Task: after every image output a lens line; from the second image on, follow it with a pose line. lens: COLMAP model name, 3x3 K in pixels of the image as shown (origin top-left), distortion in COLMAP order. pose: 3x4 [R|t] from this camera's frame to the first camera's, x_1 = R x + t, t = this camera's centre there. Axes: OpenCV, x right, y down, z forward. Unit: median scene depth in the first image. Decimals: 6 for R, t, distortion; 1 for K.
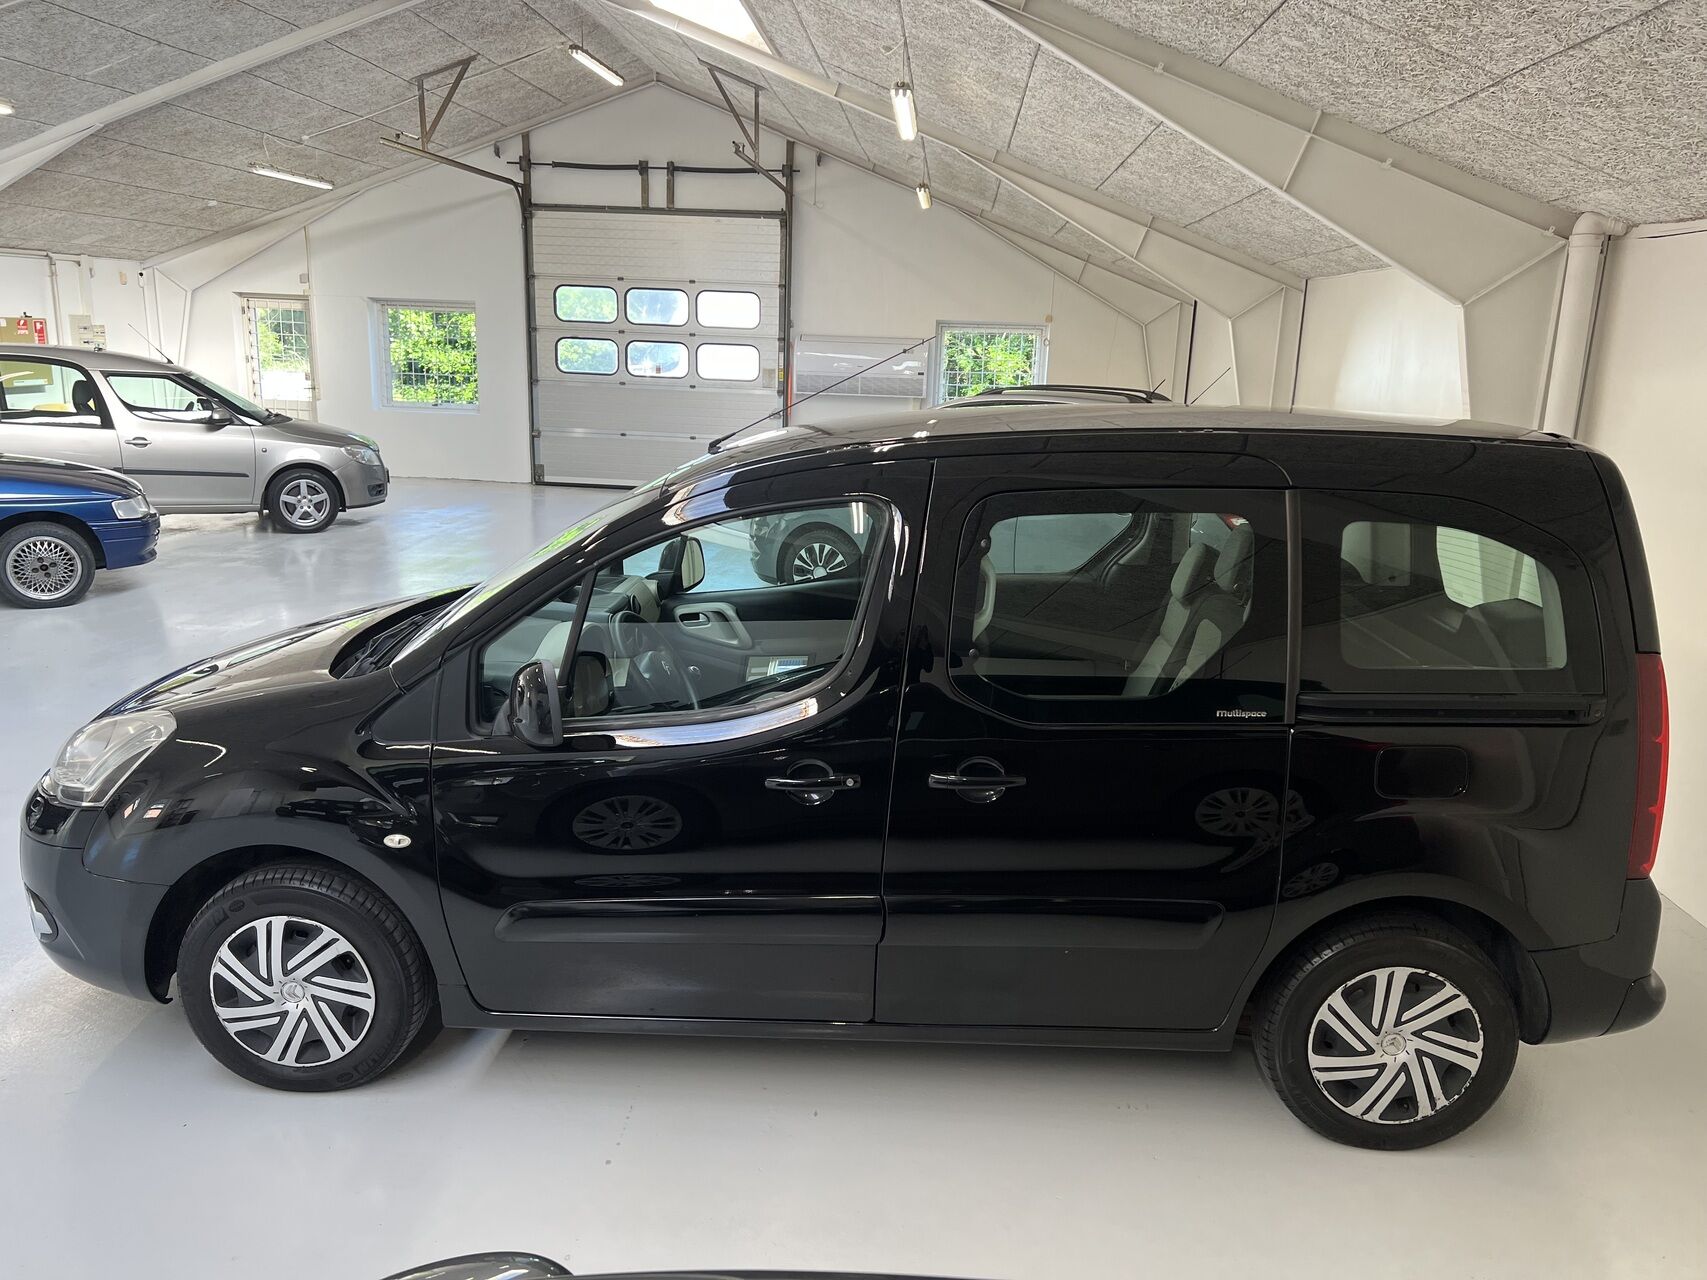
lens RADIAL K [[1287.9, 0, 853.5], [0, 1287.9, 640.0], [0, 0, 1]] dist [0.049549, -0.060657]
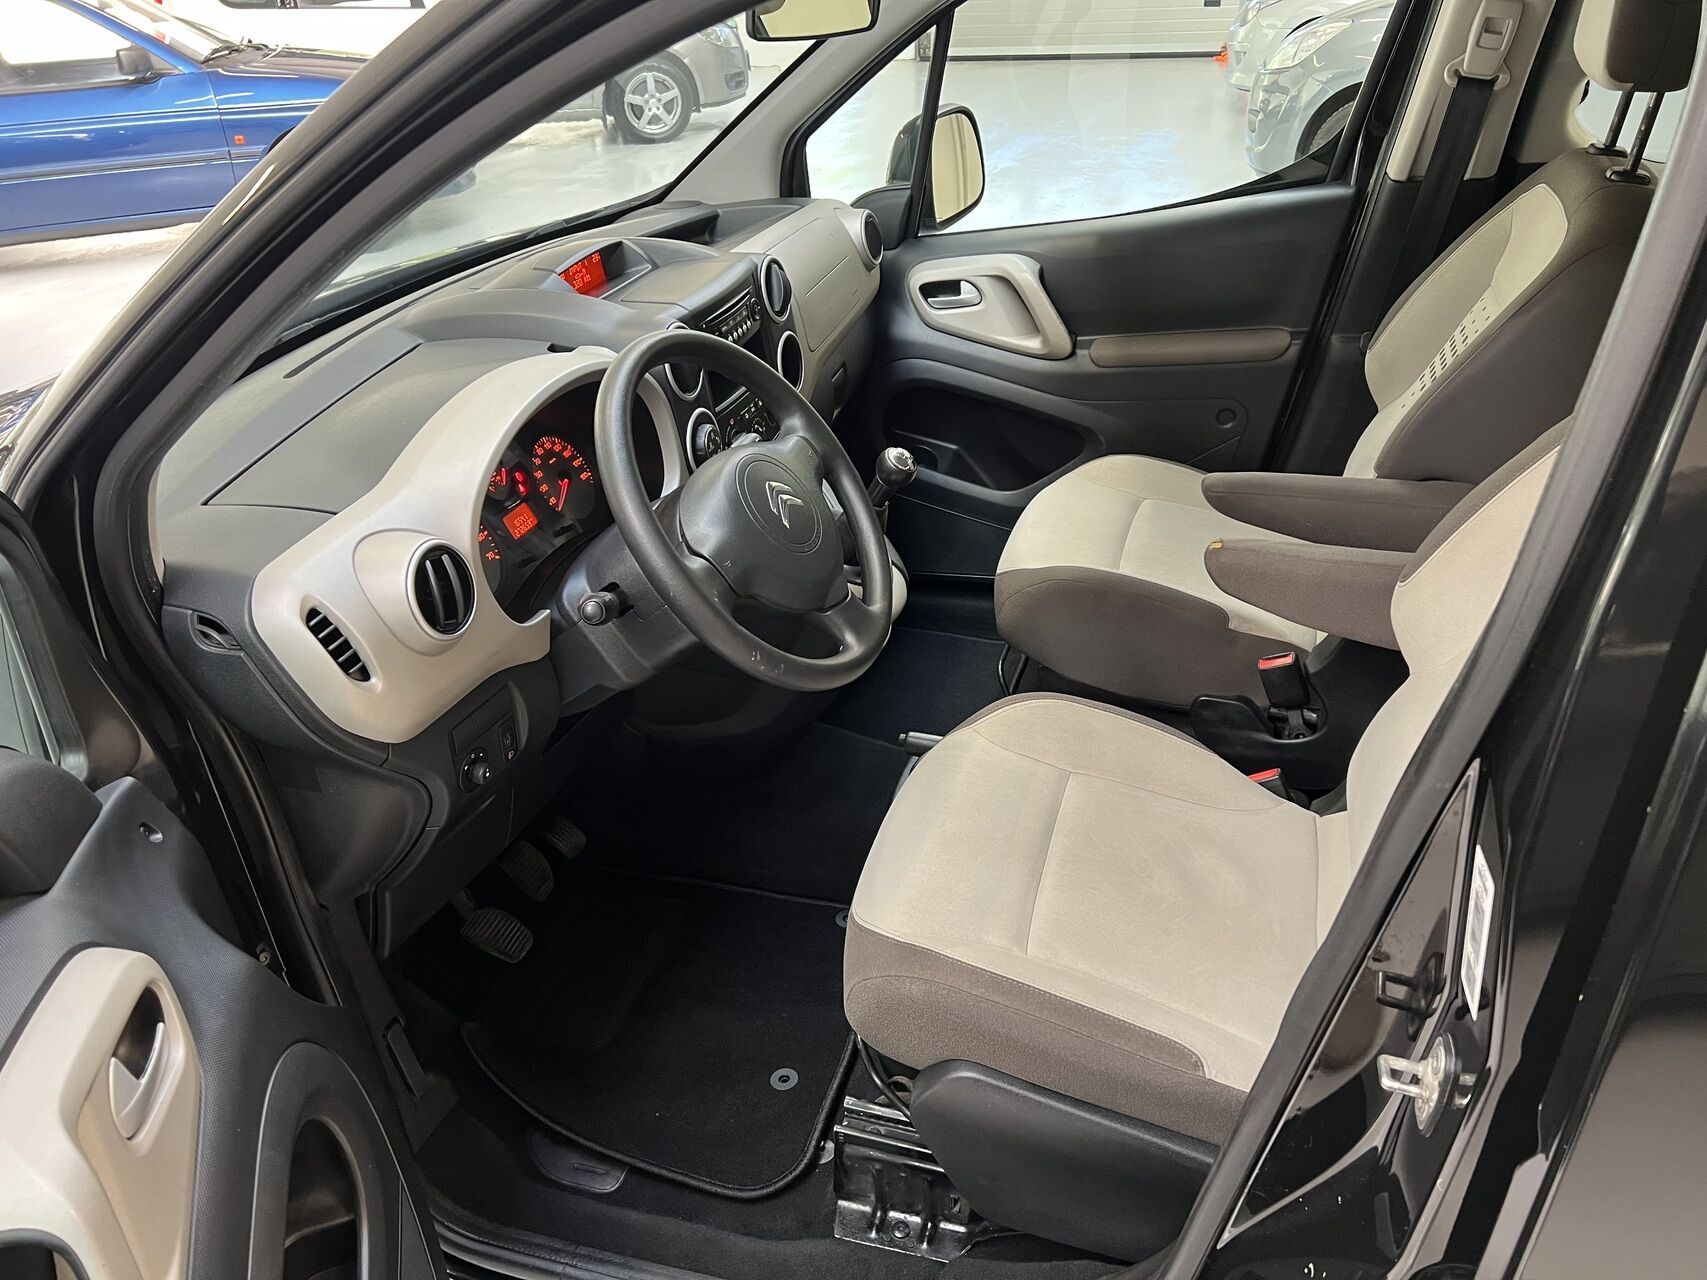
lens RADIAL K [[1287.9, 0, 853.5], [0, 1287.9, 640.0], [0, 0, 1]] dist [0.049549, -0.060657]
pose [[0.936471, 0.072633, -0.343143, 0.005824], [0.031492, 0.956961, 0.288502, -0.012830], [0.349330, -0.280980, 0.893879, 0.209243]]
